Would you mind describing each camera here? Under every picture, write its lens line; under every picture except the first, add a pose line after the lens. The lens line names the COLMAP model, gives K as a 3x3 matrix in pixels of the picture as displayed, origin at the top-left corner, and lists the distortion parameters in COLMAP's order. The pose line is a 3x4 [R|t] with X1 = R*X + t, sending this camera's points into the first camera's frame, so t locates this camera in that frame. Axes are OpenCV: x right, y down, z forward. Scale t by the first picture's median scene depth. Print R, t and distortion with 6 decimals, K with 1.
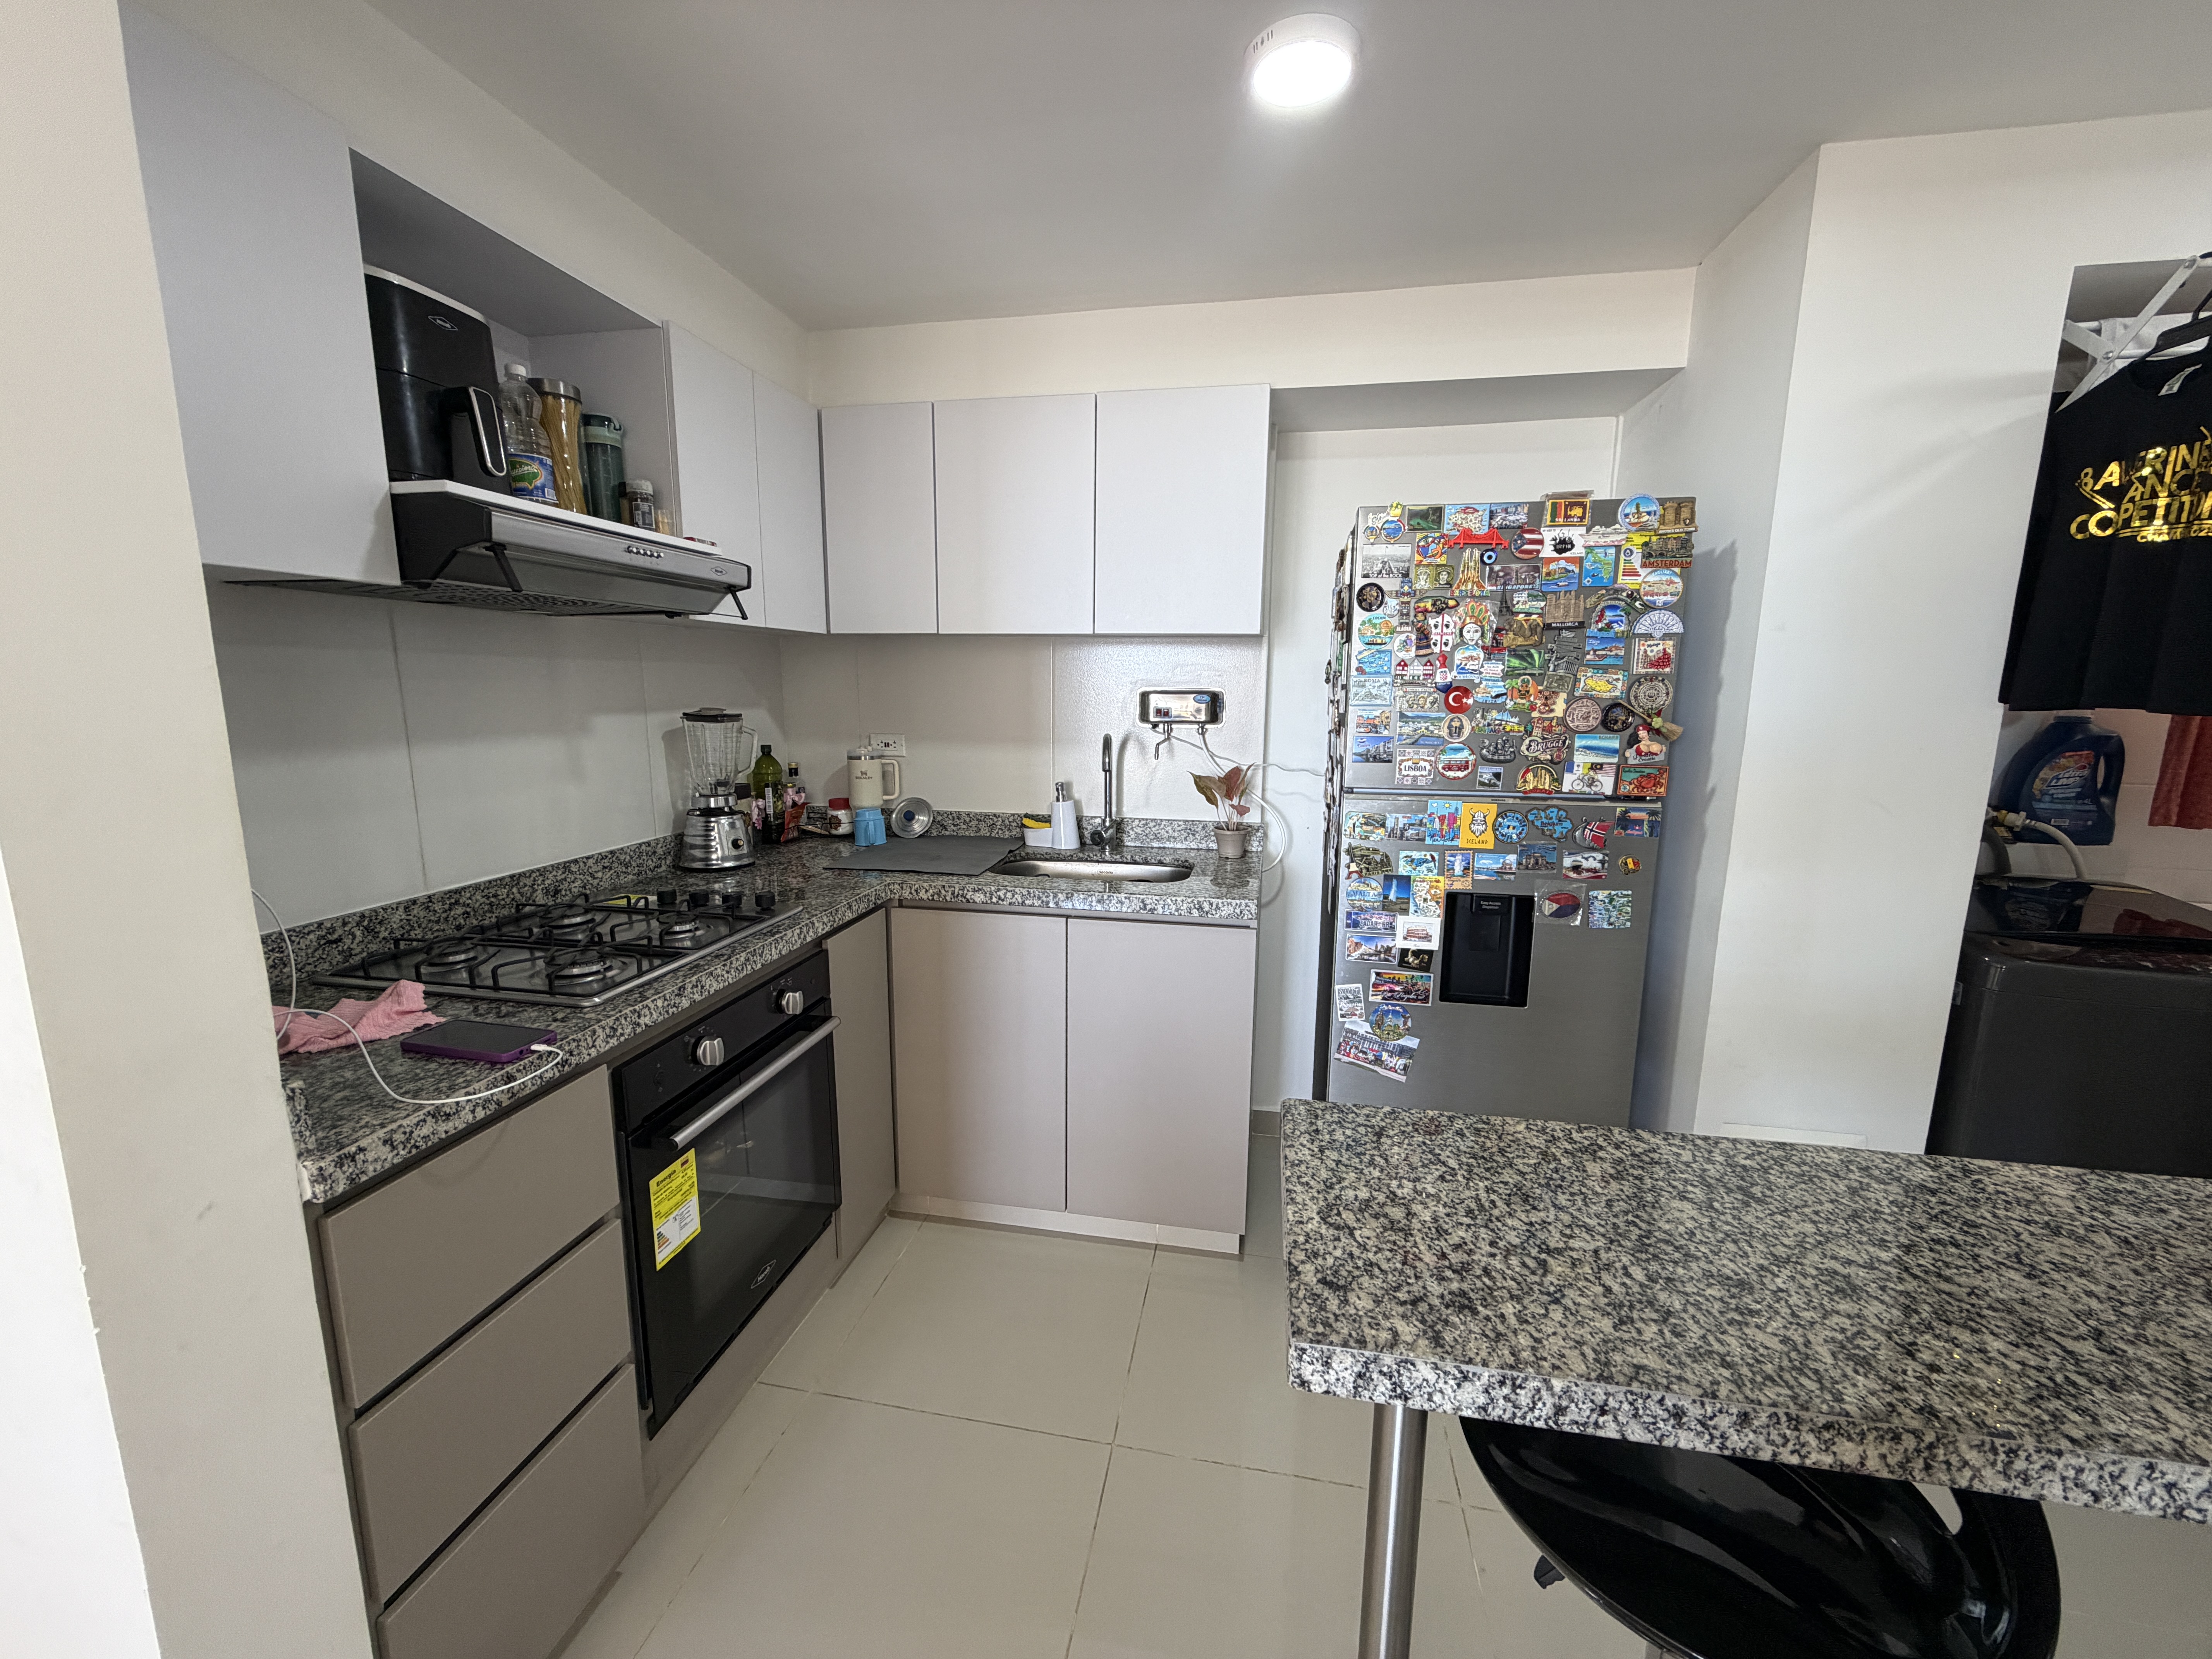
lens RADIAL K [[880.9, 0, 1106.6], [0, 880.9, 830.4], [0, 0, 1]] dist [-0.000194, -0.000094]
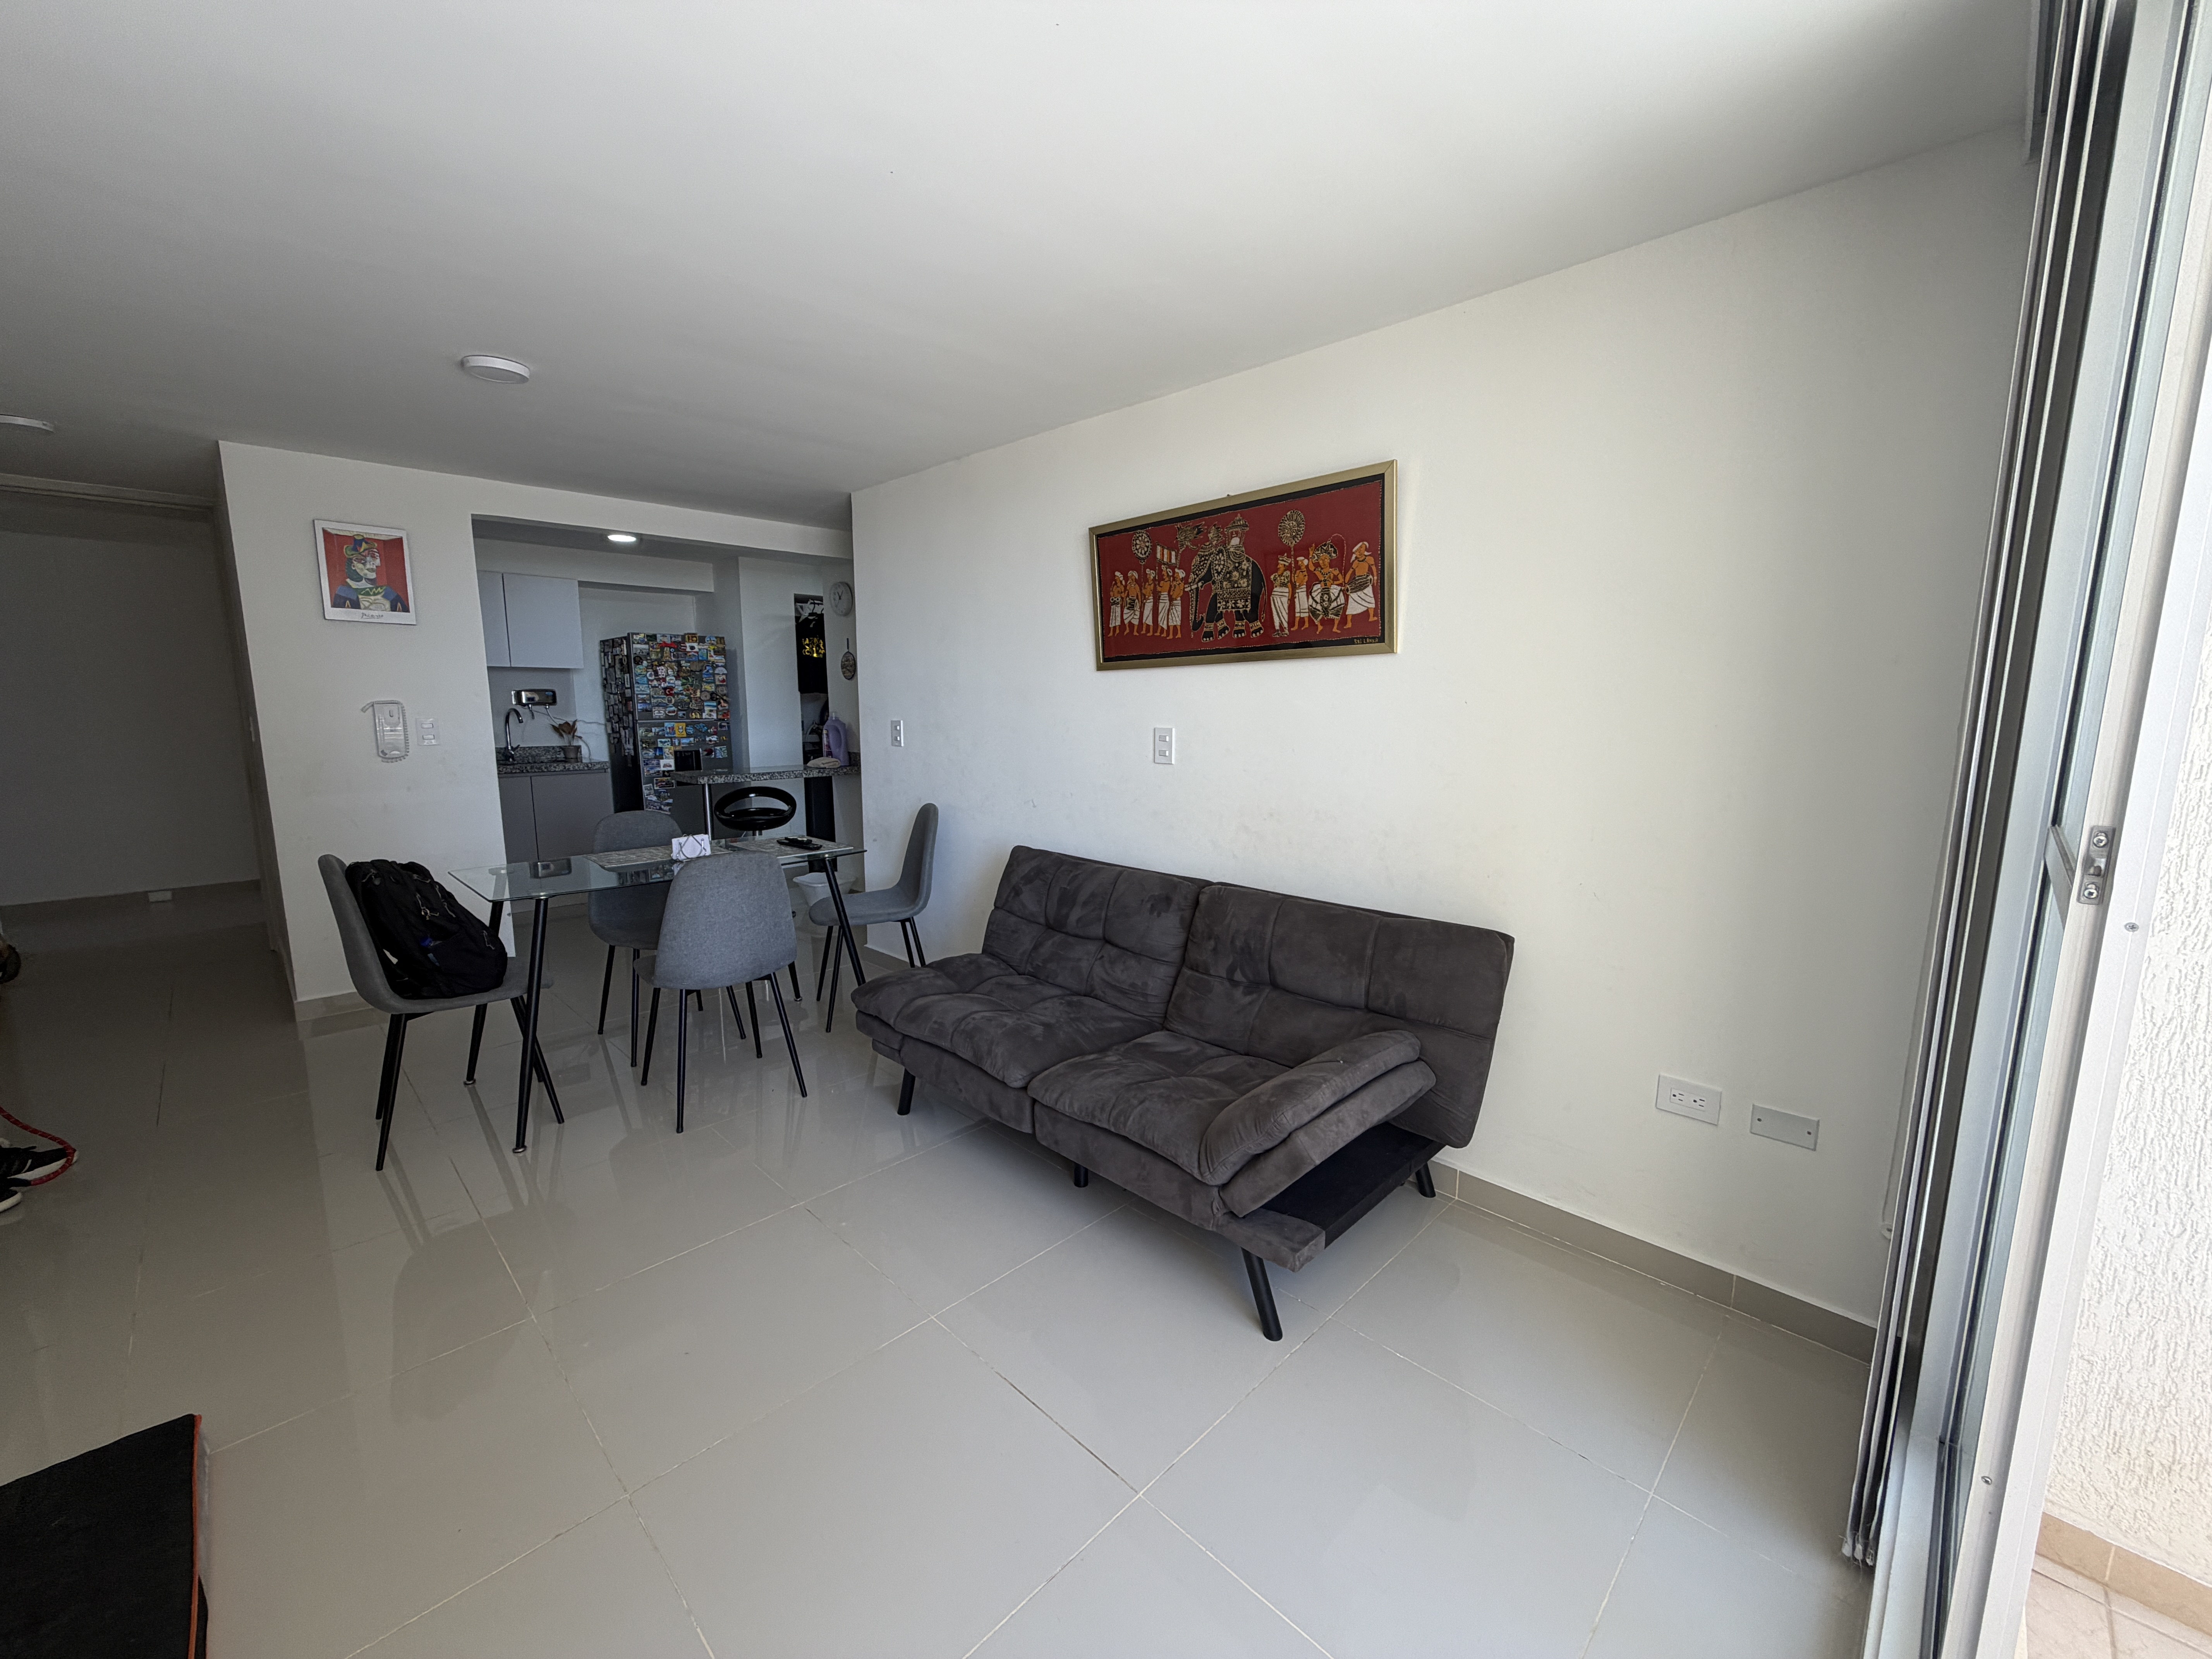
lens RADIAL K [[880.9, 0, 1103.7], [0, 880.9, 829.2], [0, 0, 1]] dist [-0.000194, -0.000094]
pose [[0.551776, -0.129986, 0.823800, -1.509885], [0.141662, 0.988033, 0.061016, 0.395522], [-0.821873, 0.083034, 0.563587, -2.189860]]
